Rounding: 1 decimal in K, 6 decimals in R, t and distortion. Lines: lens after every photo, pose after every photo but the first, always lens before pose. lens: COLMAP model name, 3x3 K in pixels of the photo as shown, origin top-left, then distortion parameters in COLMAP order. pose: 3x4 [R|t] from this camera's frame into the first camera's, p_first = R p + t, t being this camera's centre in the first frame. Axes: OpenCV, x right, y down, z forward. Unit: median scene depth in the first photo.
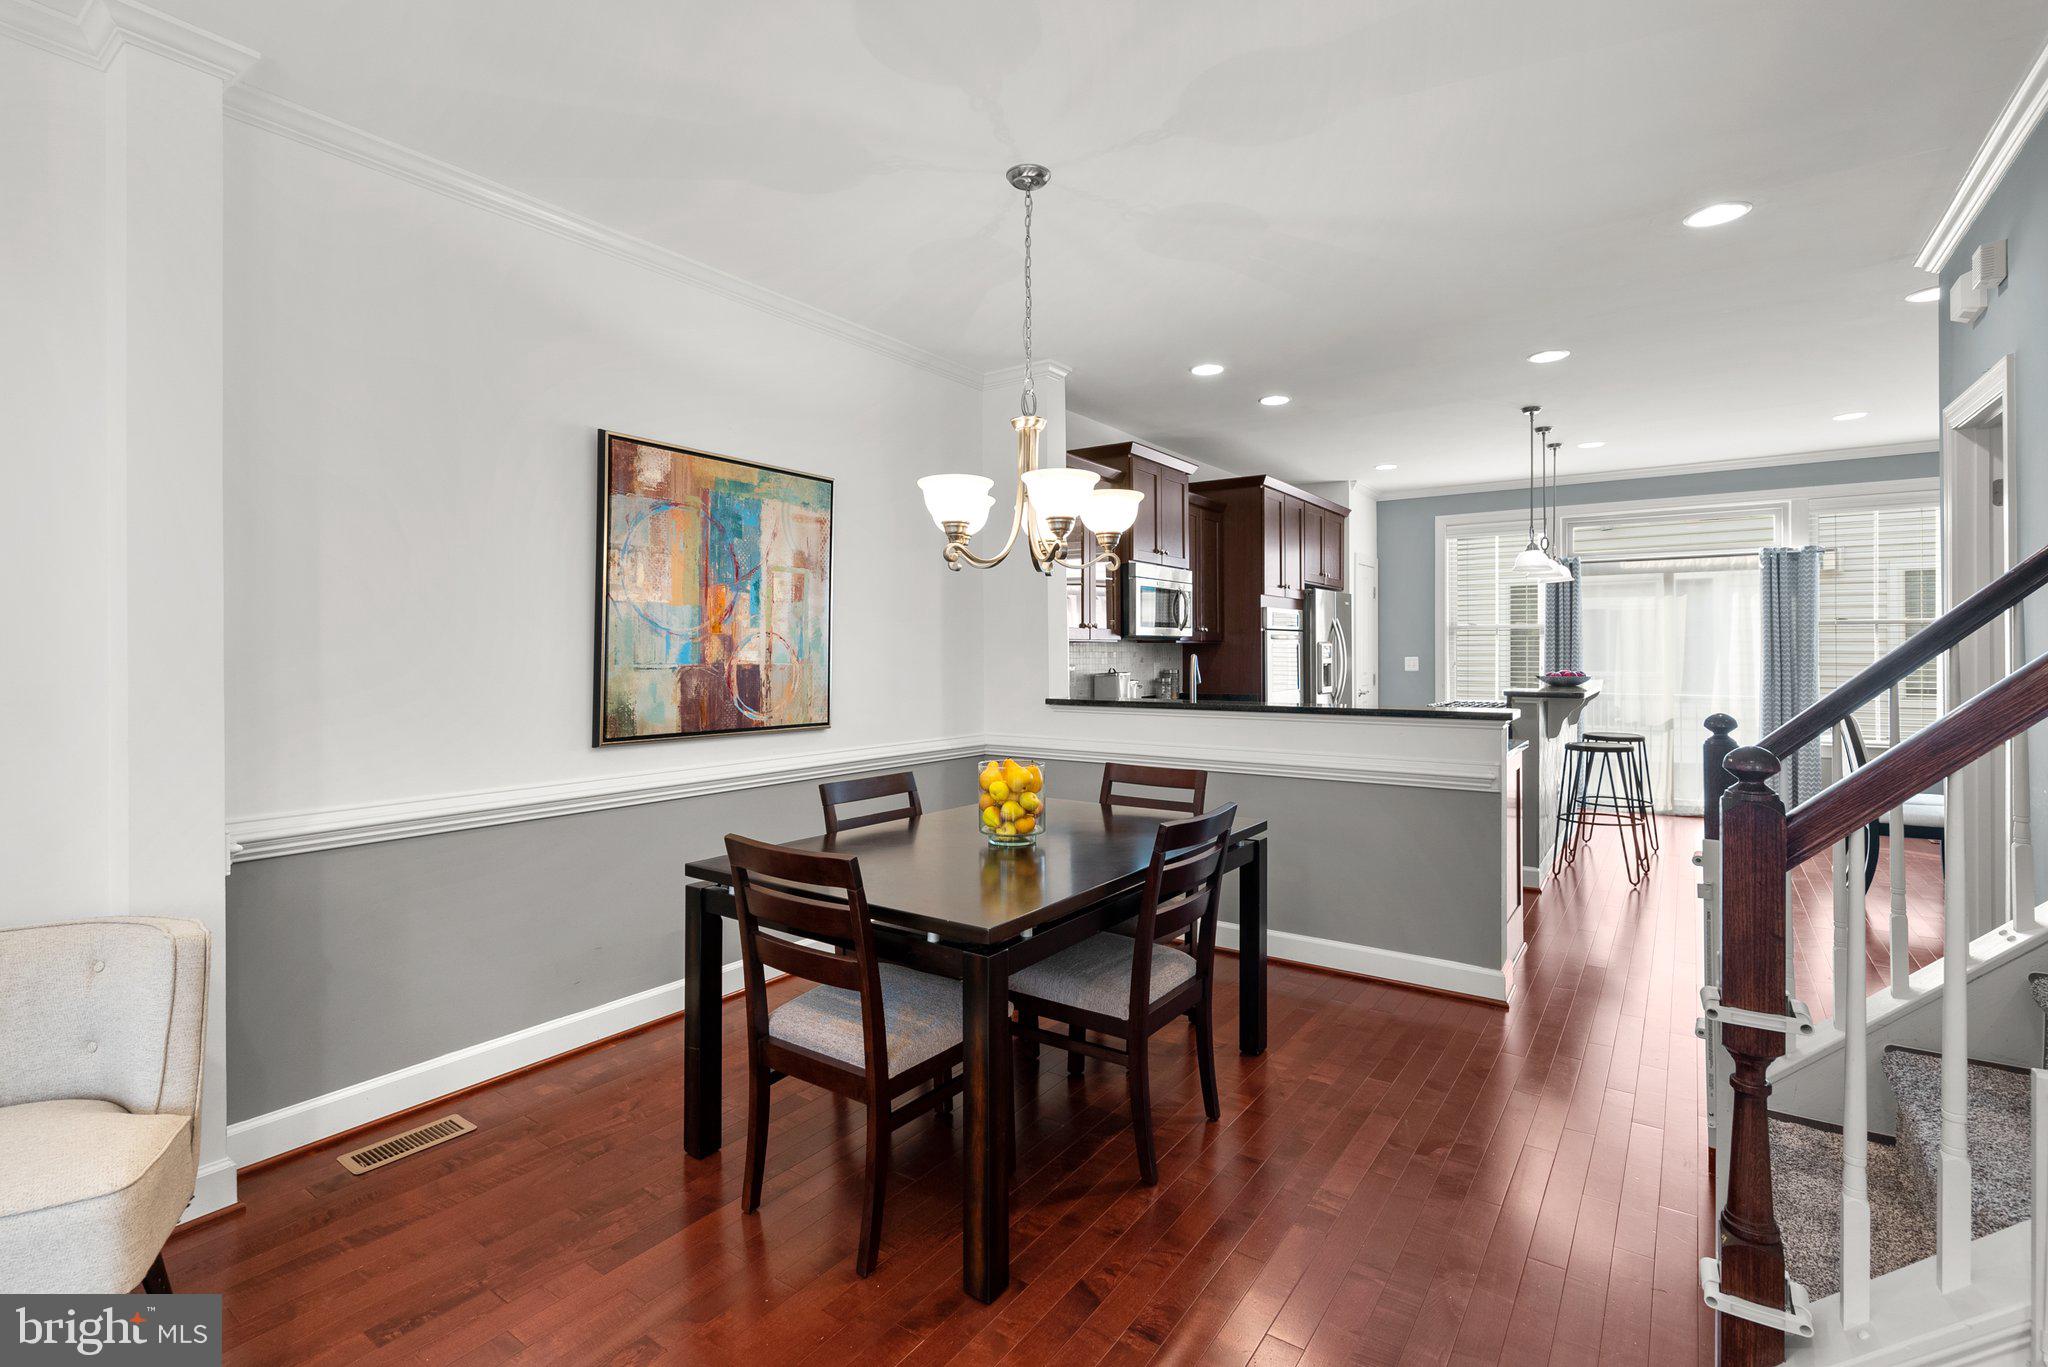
lens RADIAL K [[957.1, 0, 1016.0], [0, 957.1, 654.4], [0, 0, 1]] dist [0.000508, 0.000297]
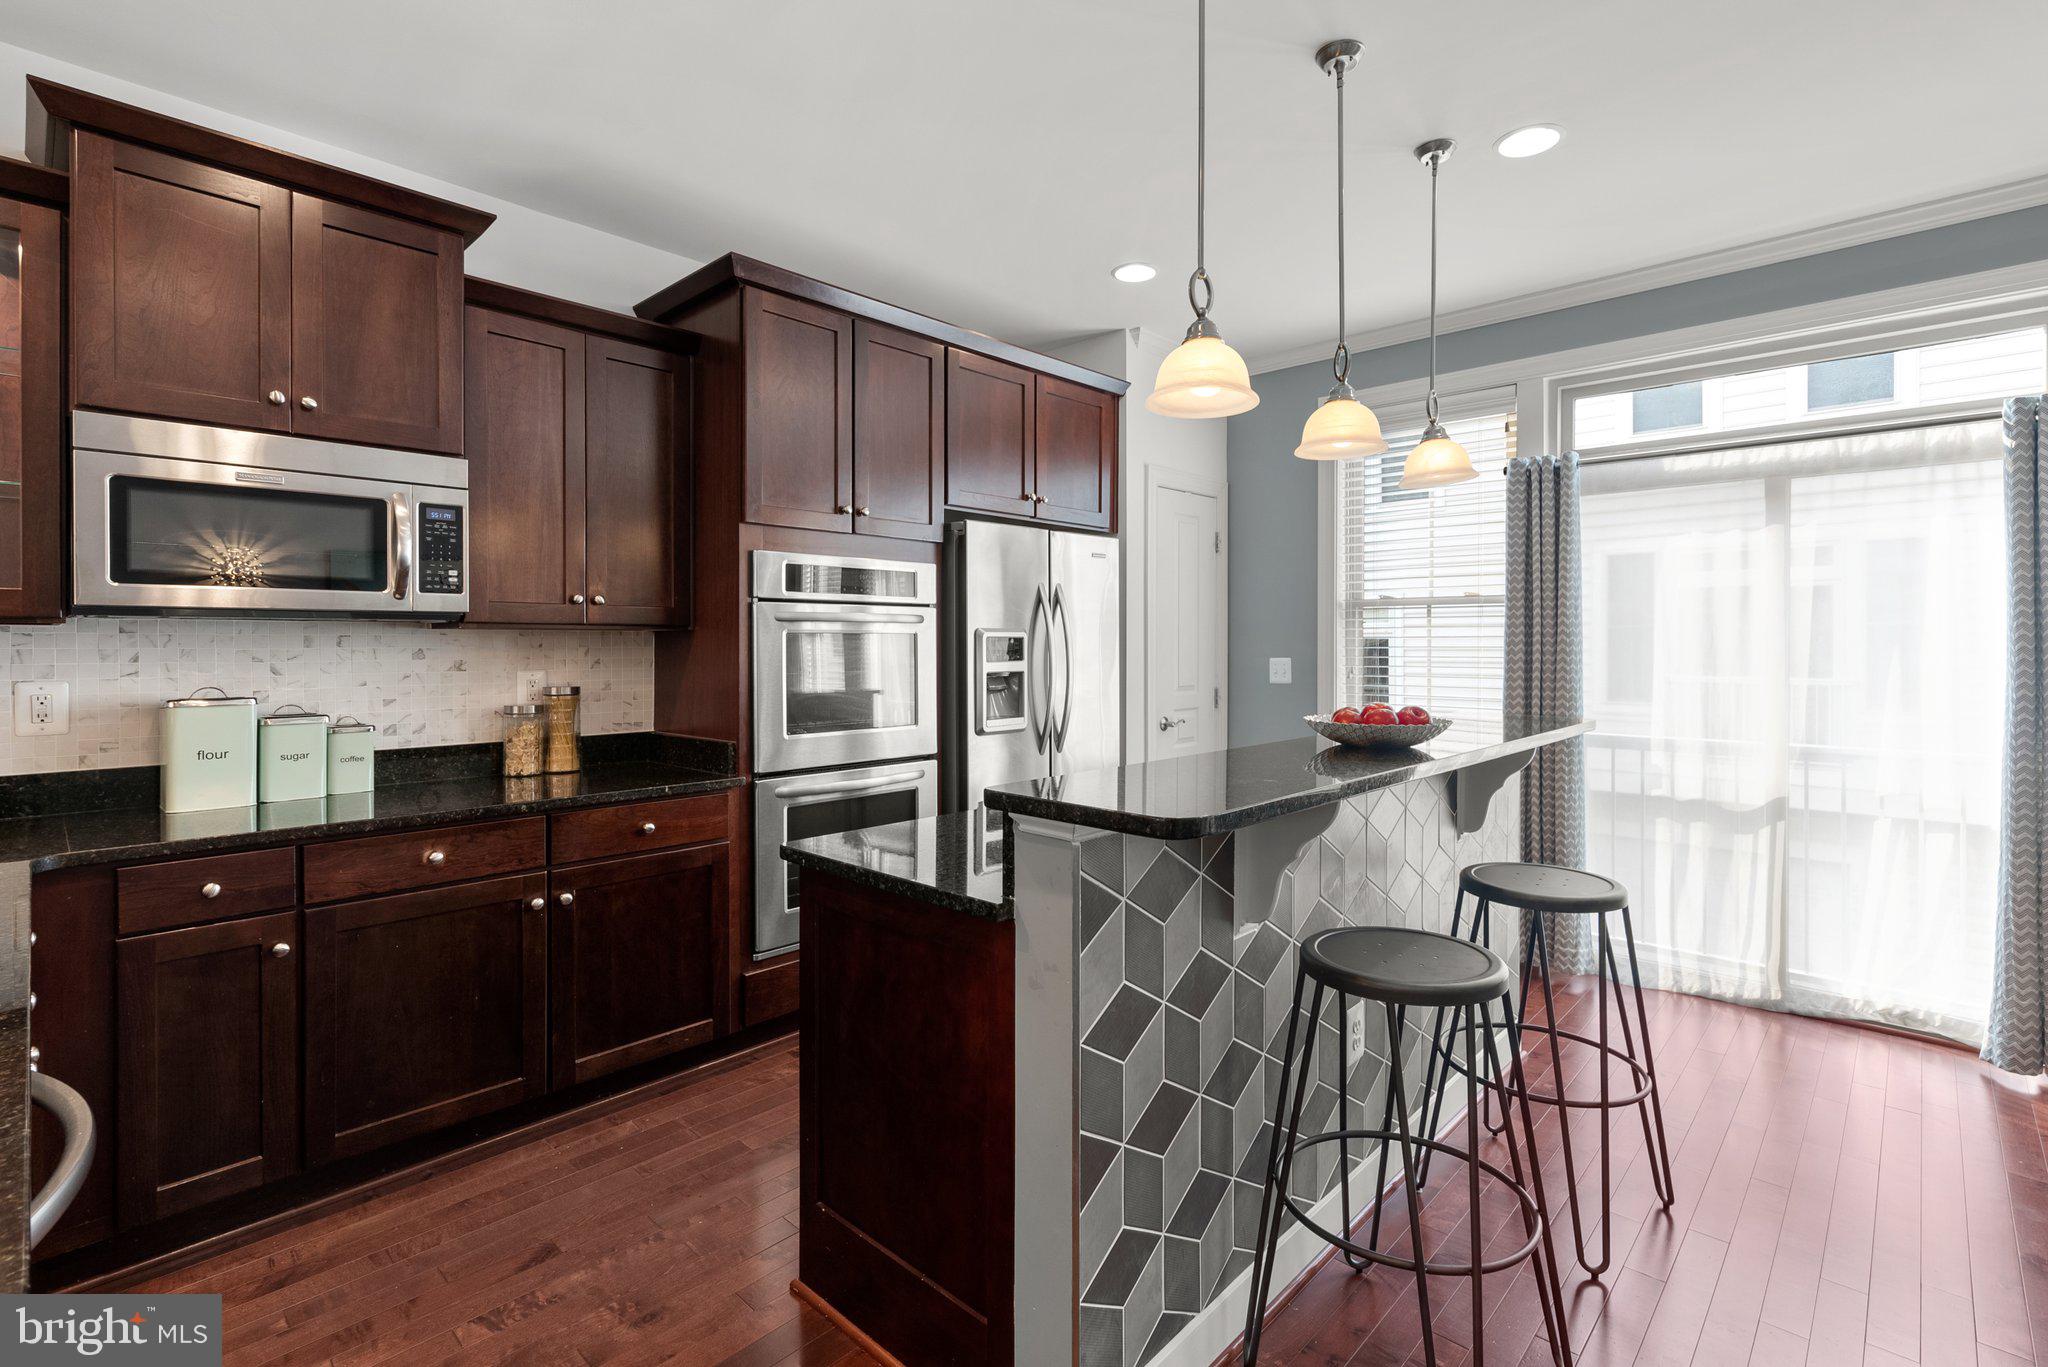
lens RADIAL K [[957.1, 0, 1016.0], [0, 957.1, 654.4], [0, 0, 1]] dist [0.000508, 0.000297]
pose [[0.988907, 0.003028, -0.148508, 0.408841], [-0.001862, 0.999966, 0.007992, -0.003990], [0.148528, -0.007627, 0.988879, 0.516584]]
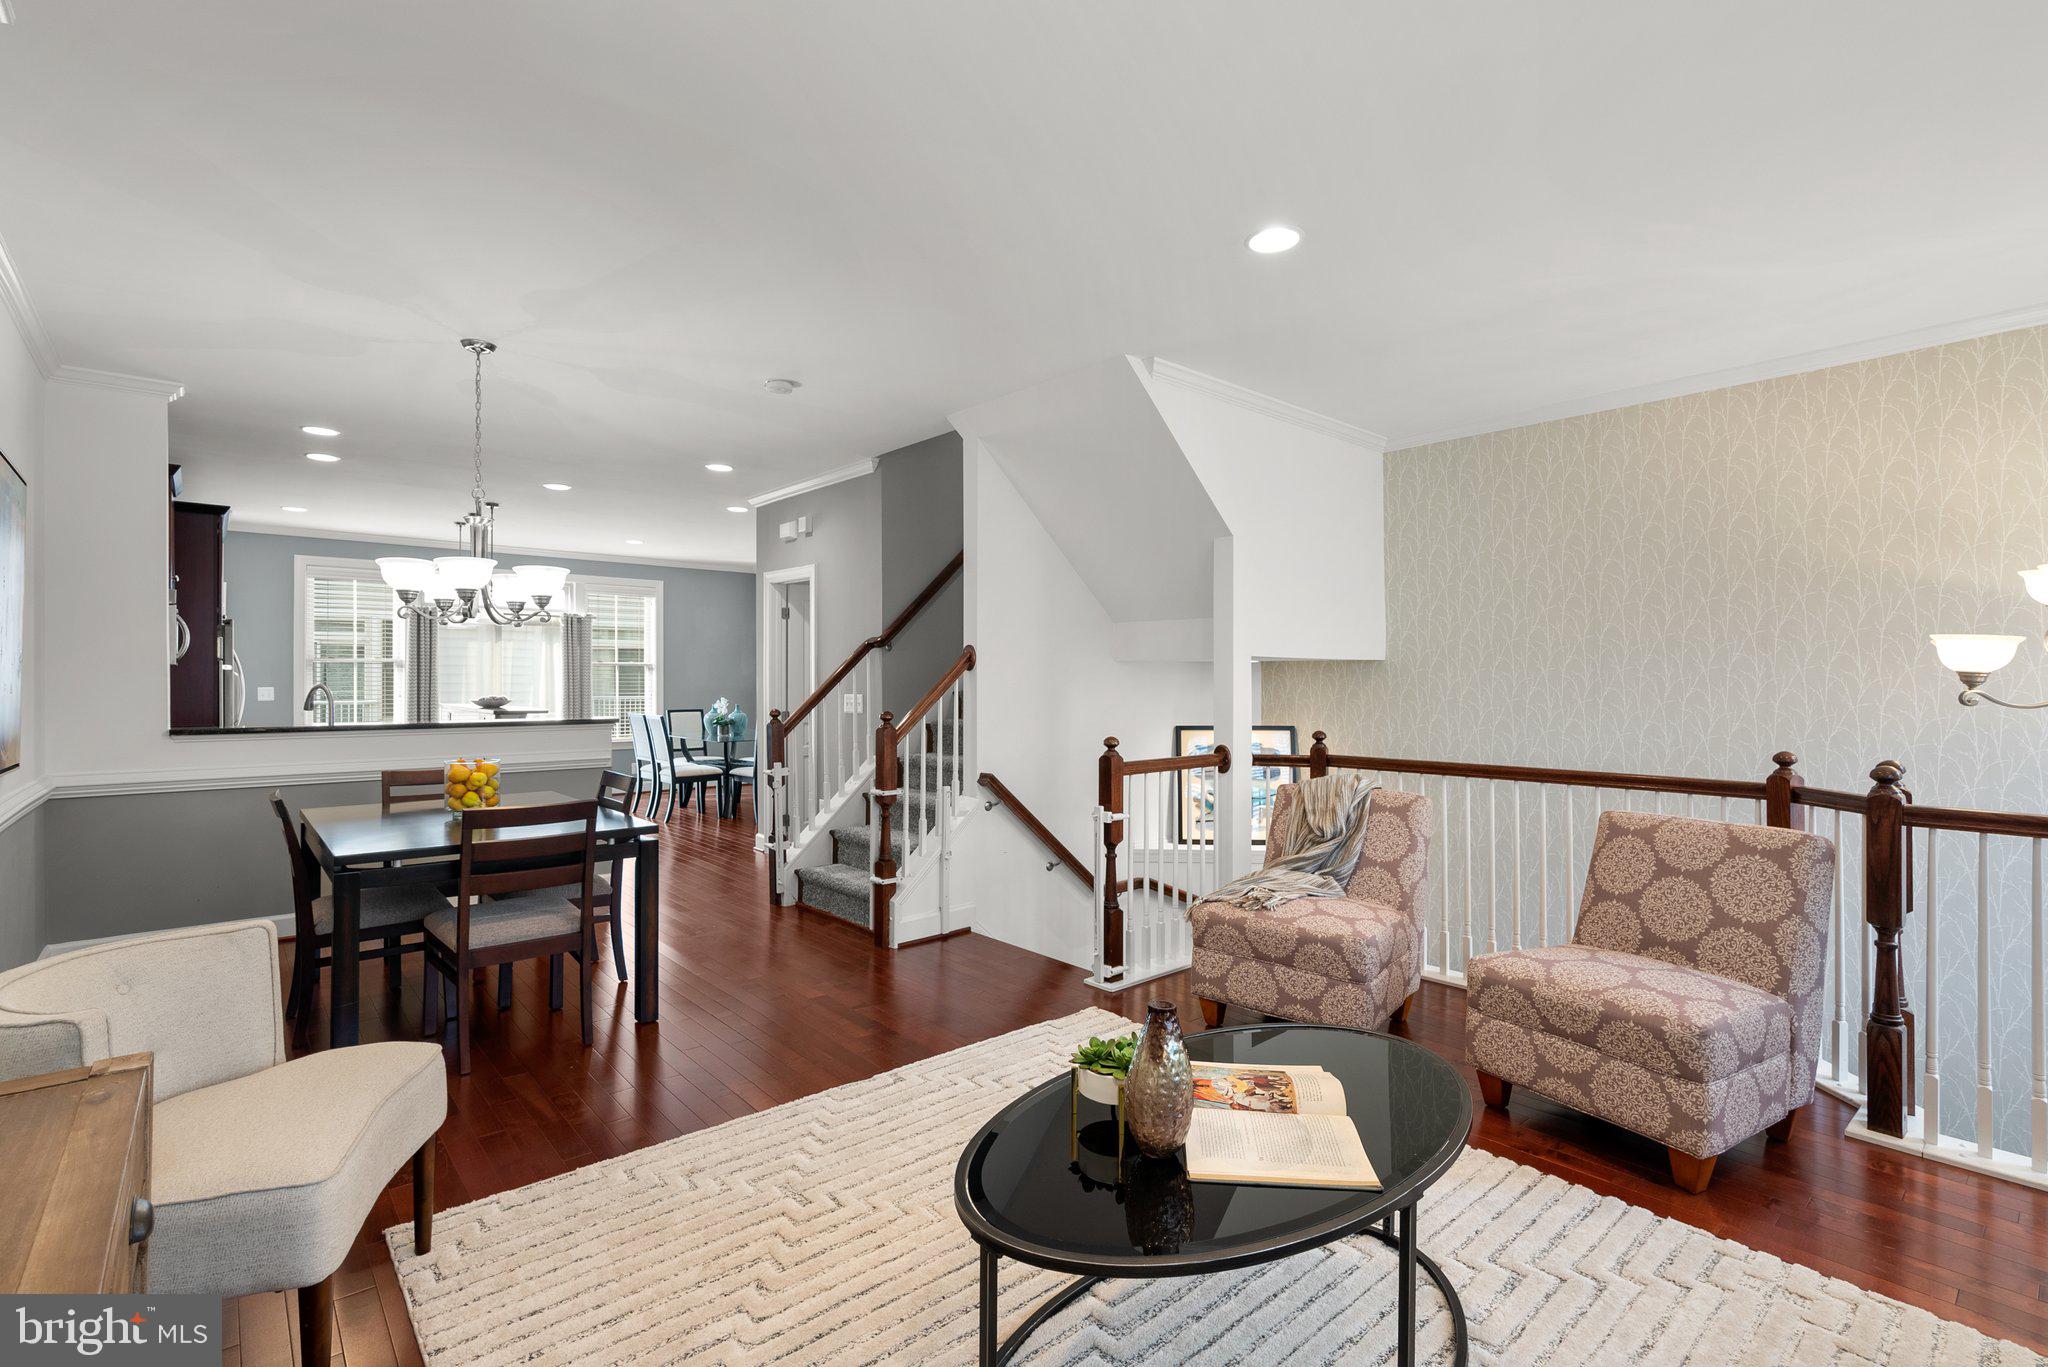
lens RADIAL K [[943.7, 0, 1024.0], [0, 943.7, 683.5], [0, 0, 1]] dist [0.002326, 0.001352]
pose [[0.236524, 0.001312, 0.971625, -0.457825], [0.000882, 0.999998, -0.001565, 0.001193], [-0.971625, 0.001227, 0.236522, -0.045282]]
